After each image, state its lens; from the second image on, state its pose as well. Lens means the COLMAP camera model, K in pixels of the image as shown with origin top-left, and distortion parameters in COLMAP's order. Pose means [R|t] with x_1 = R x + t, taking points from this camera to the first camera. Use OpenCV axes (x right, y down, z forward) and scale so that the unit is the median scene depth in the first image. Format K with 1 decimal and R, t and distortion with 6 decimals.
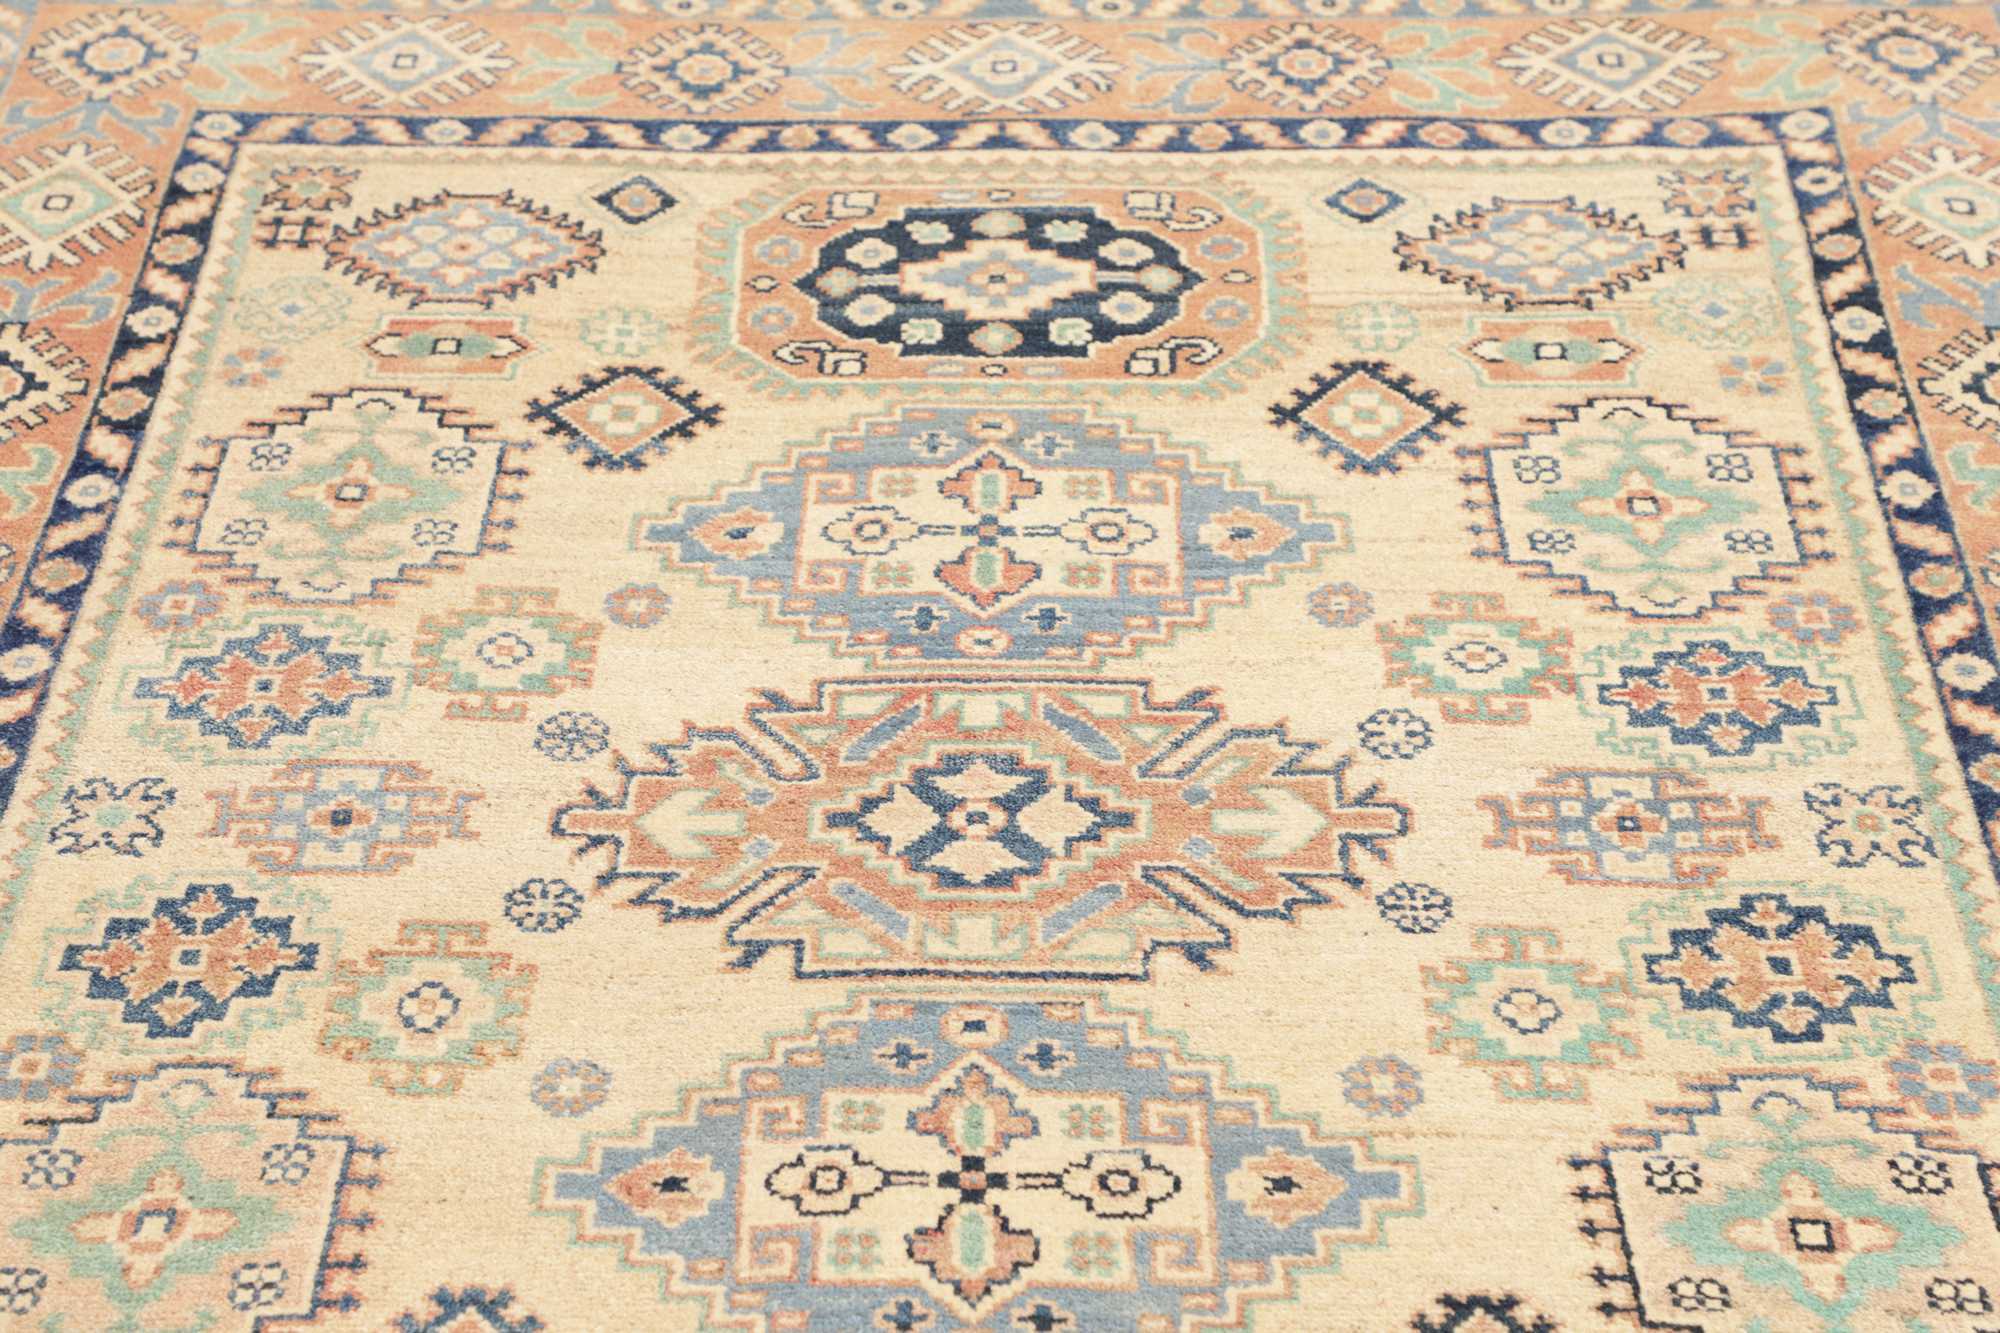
lens RADIAL K [[3958.6, 0, 959.8], [0, 3958.6, 726.4], [0, 0, 1]] dist [0.367363, 0.000000]
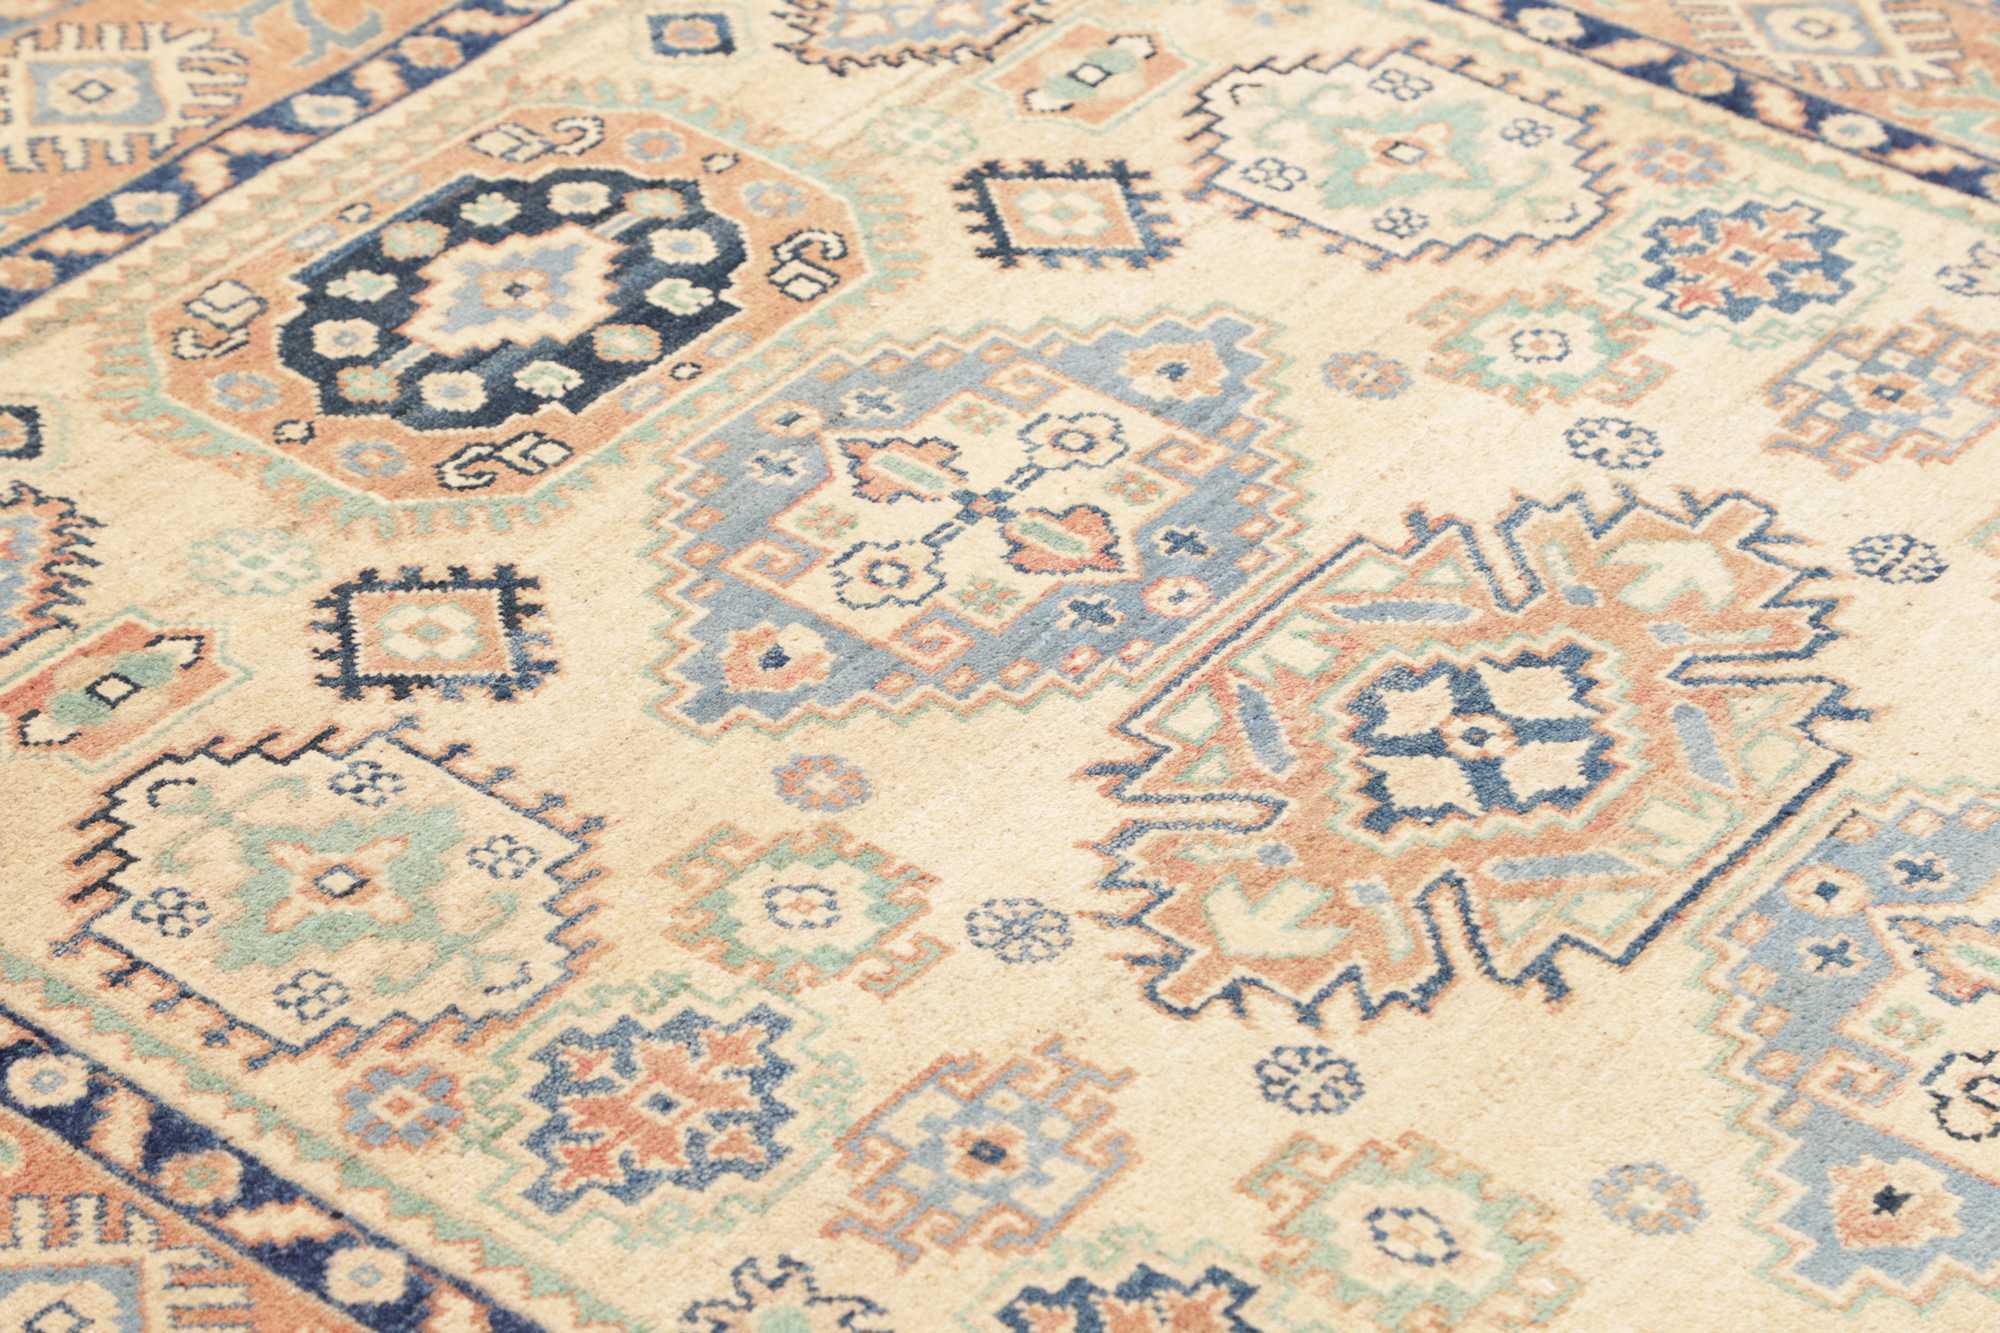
lens RADIAL K [[4937.6, 0, 1010.6], [0, 4937.6, 673.5], [0, 0, 1]] dist [0.529108, 0.000000]
pose [[0.602131, -0.463790, 0.649875, -0.641841], [0.467610, 0.864617, 0.183787, -0.198763], [-0.647132, 0.193224, 0.737486, 0.290681]]
